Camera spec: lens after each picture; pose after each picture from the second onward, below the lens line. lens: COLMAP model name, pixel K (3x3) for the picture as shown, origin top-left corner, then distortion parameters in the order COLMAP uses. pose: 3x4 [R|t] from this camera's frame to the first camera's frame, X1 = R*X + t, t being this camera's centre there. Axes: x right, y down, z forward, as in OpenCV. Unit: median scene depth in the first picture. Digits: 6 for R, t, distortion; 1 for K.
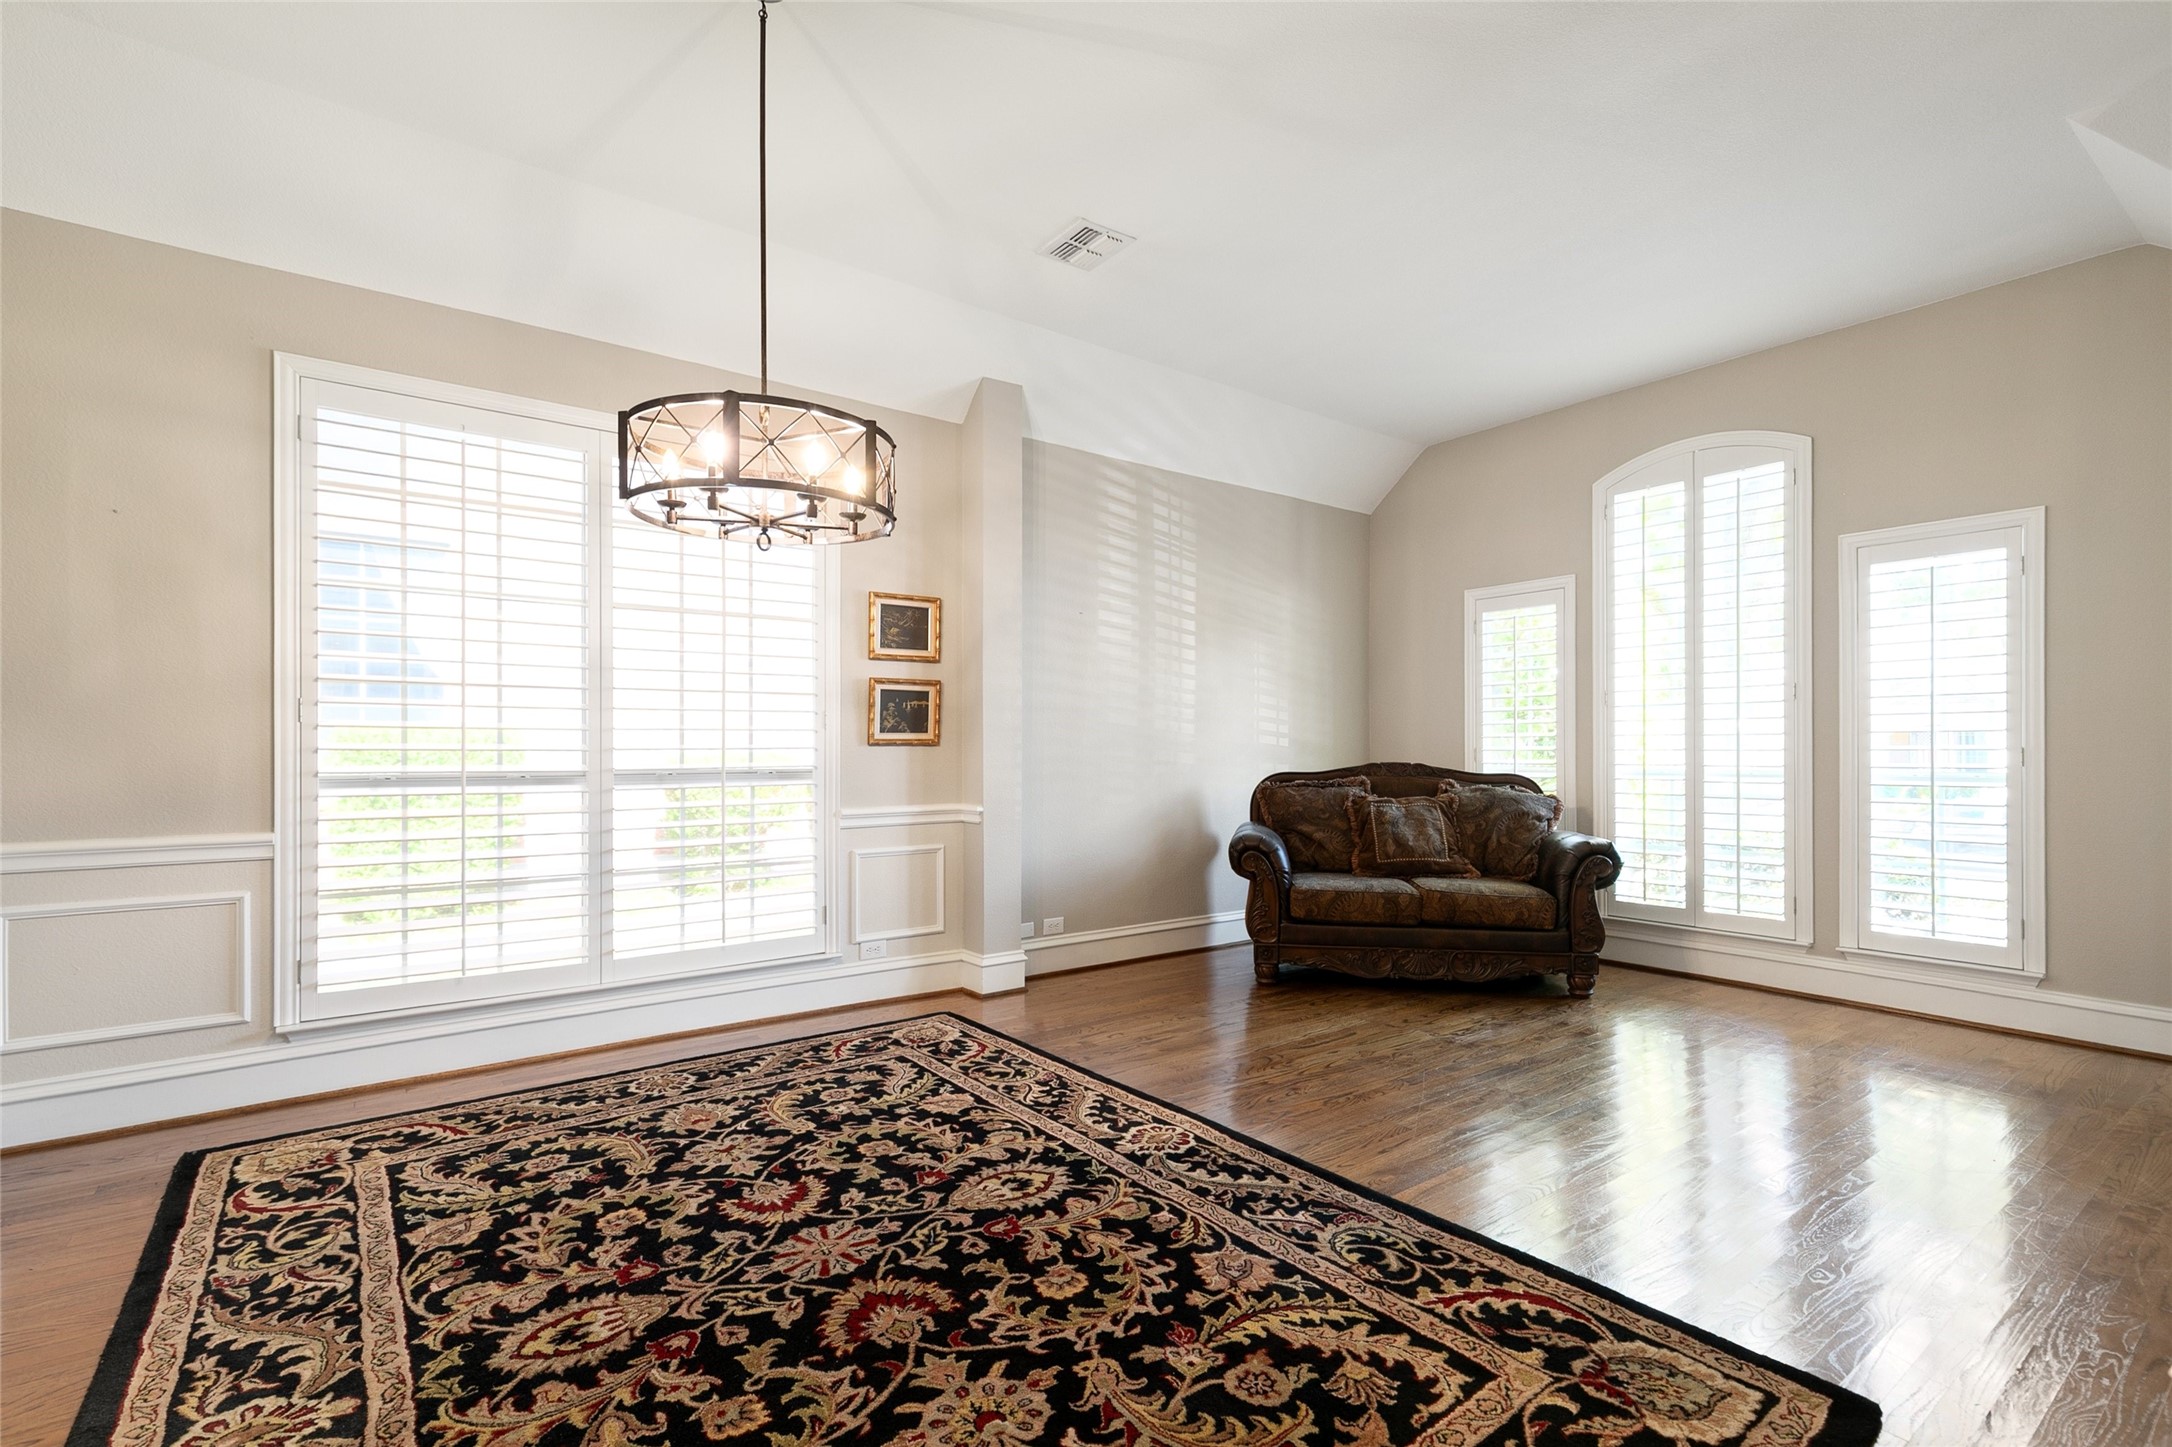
lens RADIAL K [[978.1, 0, 1081.0], [0, 978.1, 747.4], [0, 0, 1]] dist [0.009544, -0.001802]
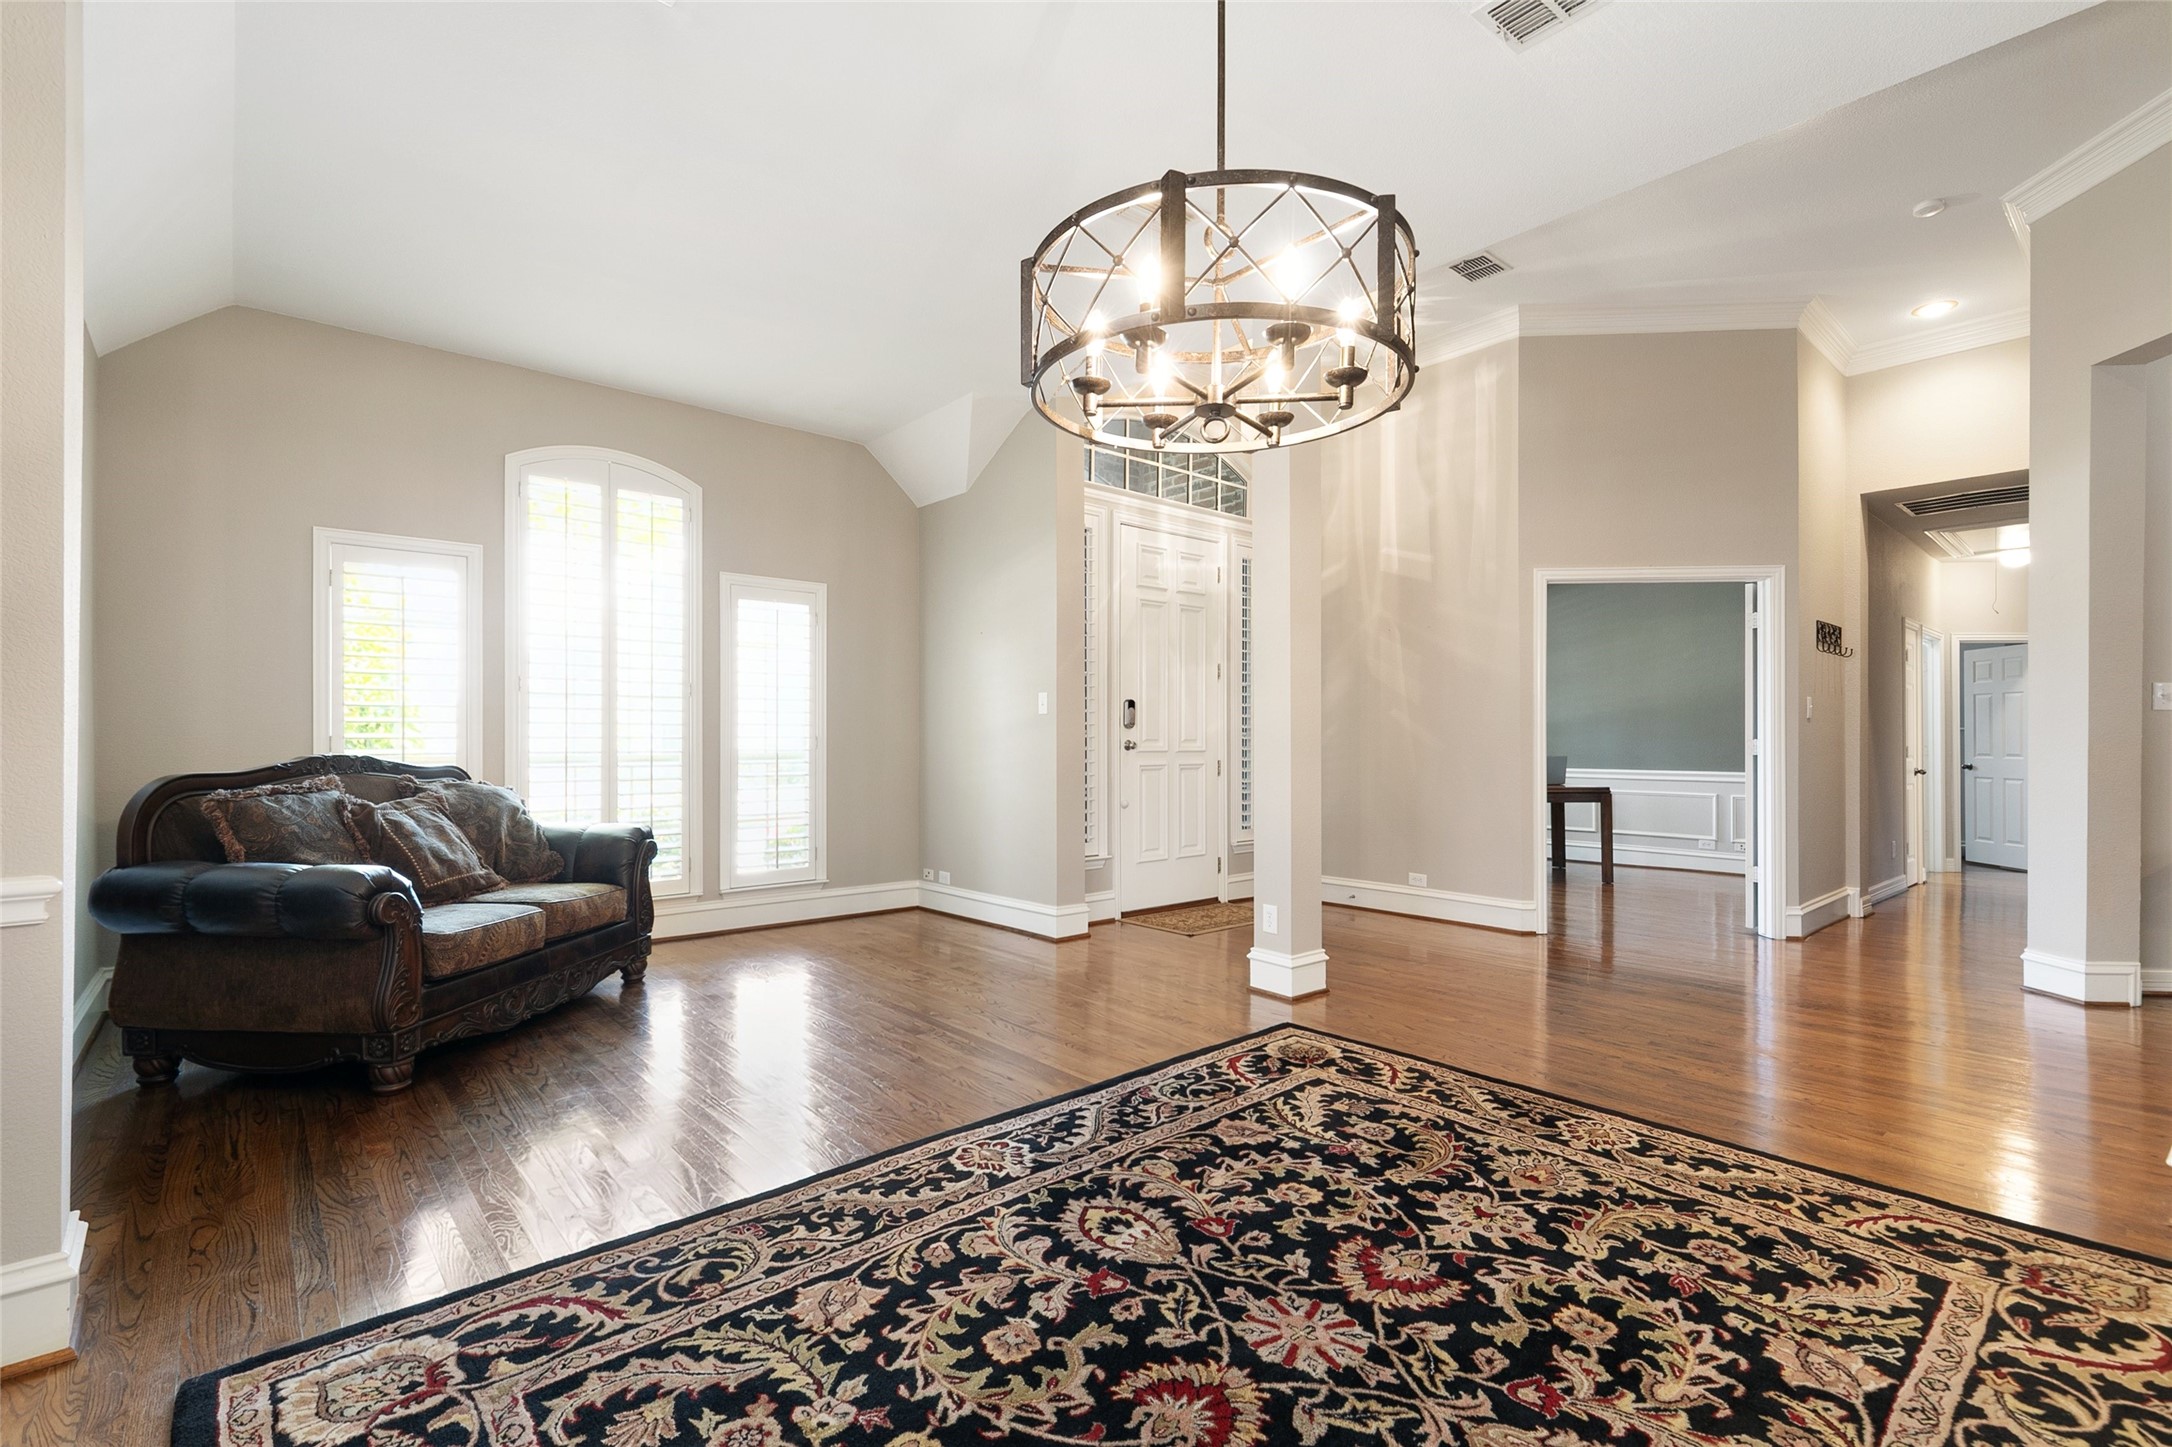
lens RADIAL K [[978.1, 0, 1076.4], [0, 978.1, 736.4], [0, 0, 1]] dist [0.009544, -0.001802]
pose [[-0.076663, 0.002792, 0.997053, -0.641556], [-0.003432, 0.999989, -0.003064, 0.002911], [-0.997051, -0.003657, -0.076653, 0.745198]]
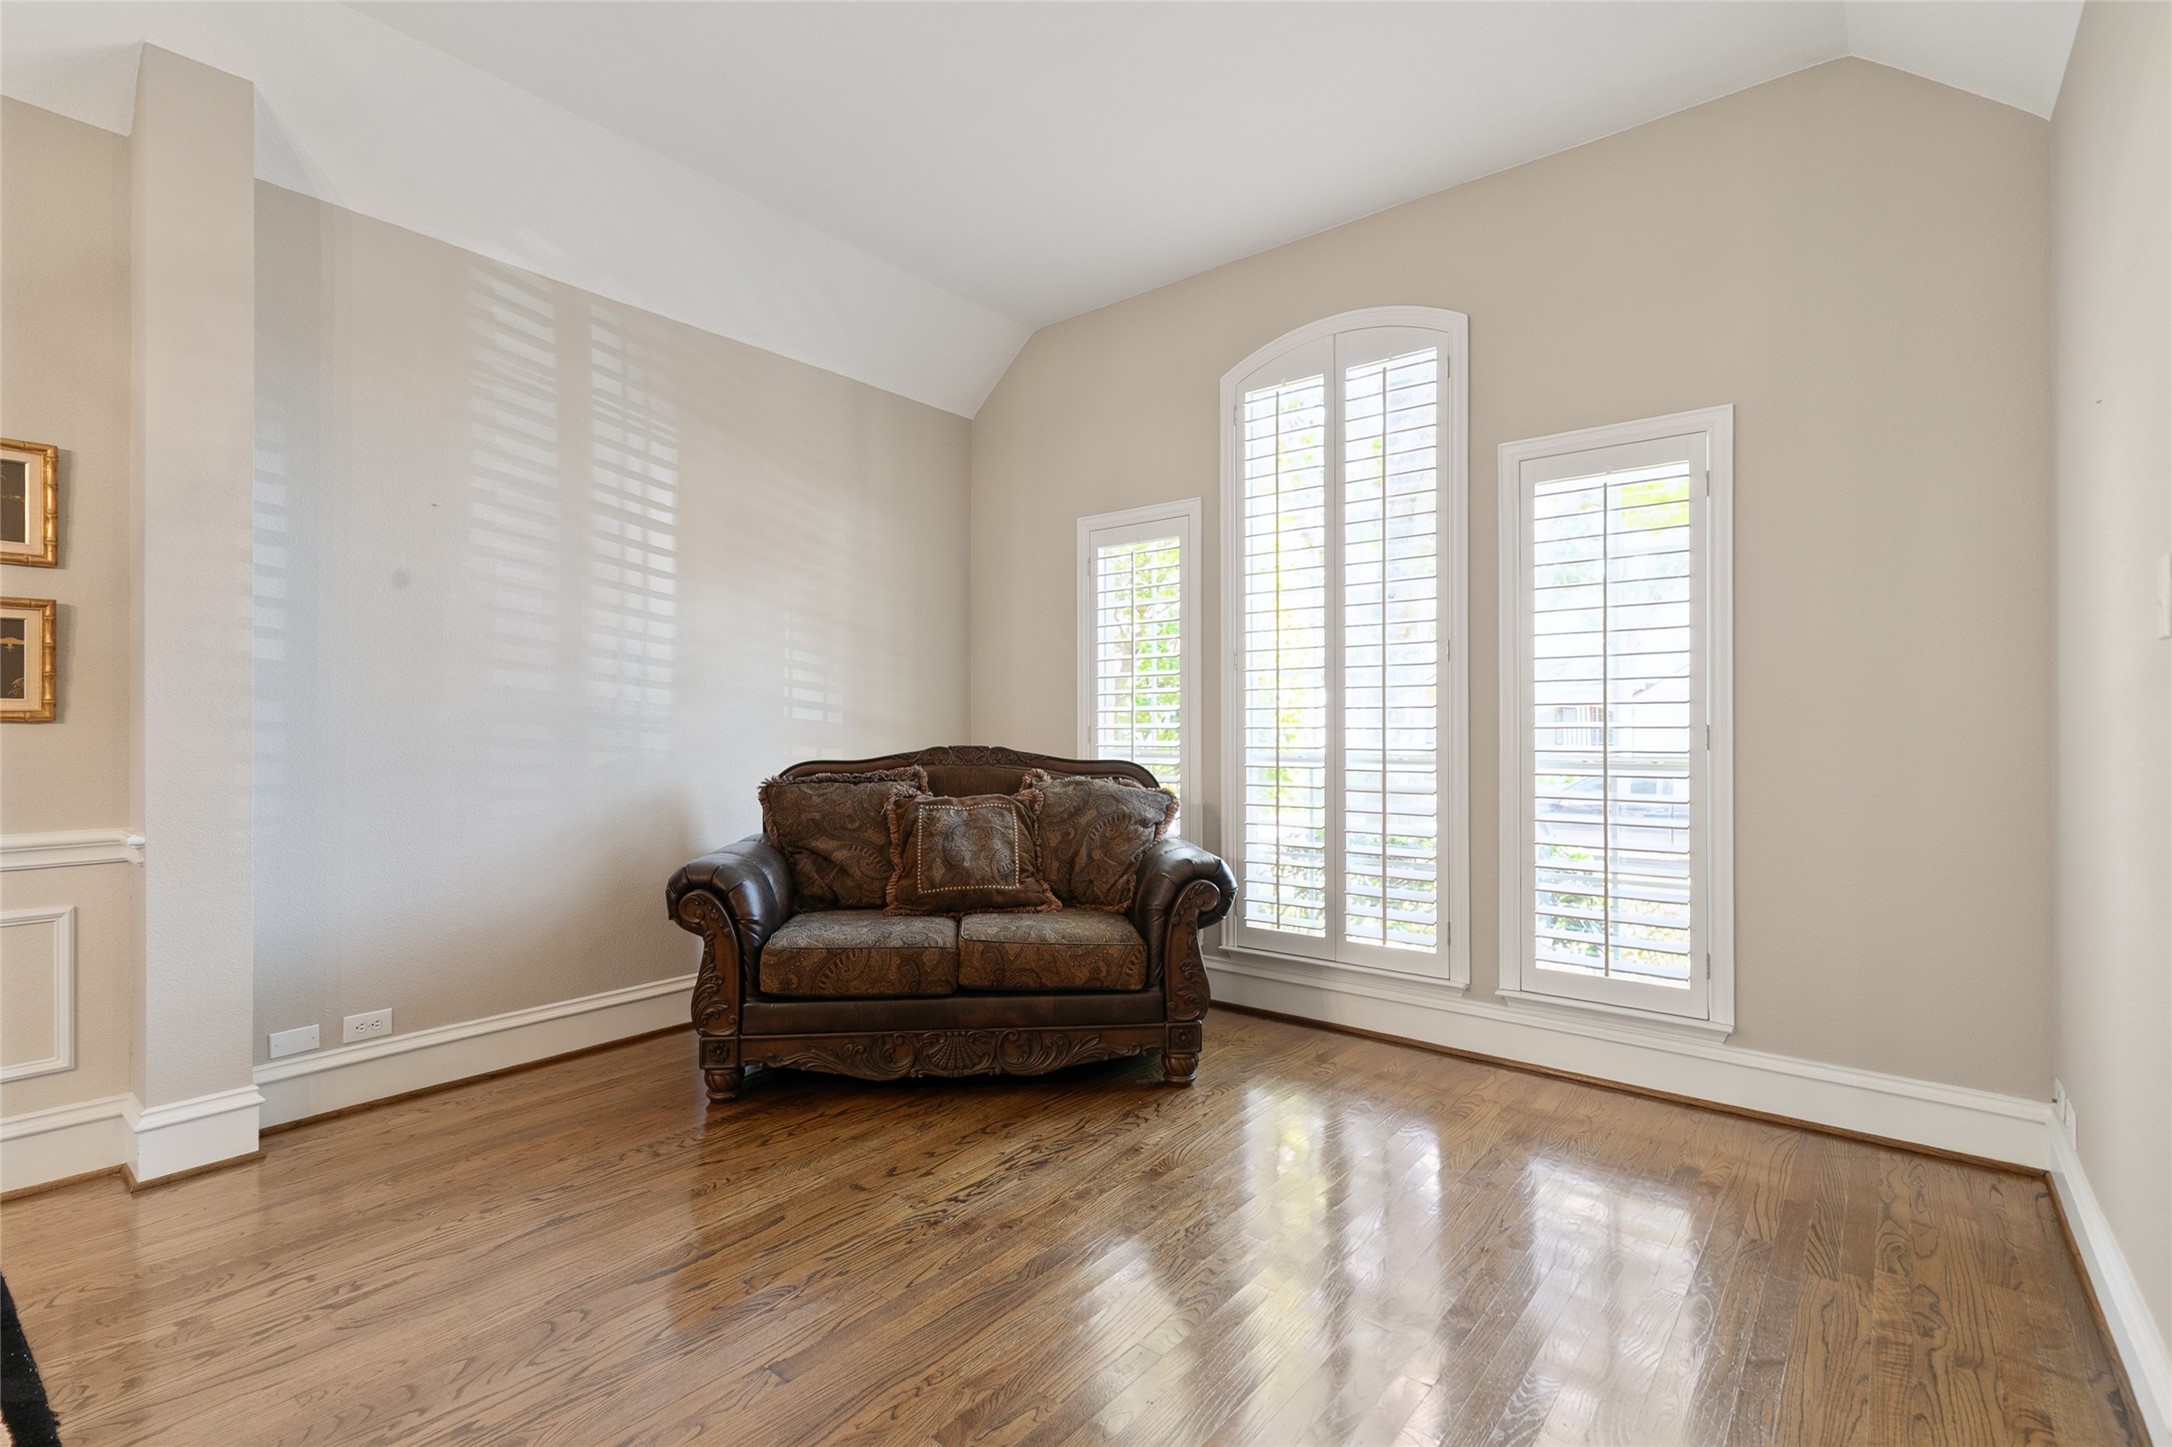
lens RADIAL K [[978.1, 0, 1078.1], [0, 978.1, 722.5], [0, 0, 1]] dist [0.009544, -0.001802]
pose [[0.969019, 0.000248, 0.246986, 0.321217], [0.000147, 0.999999, -0.001581, -0.000722], [-0.246986, 0.001569, 0.969018, 0.413540]]
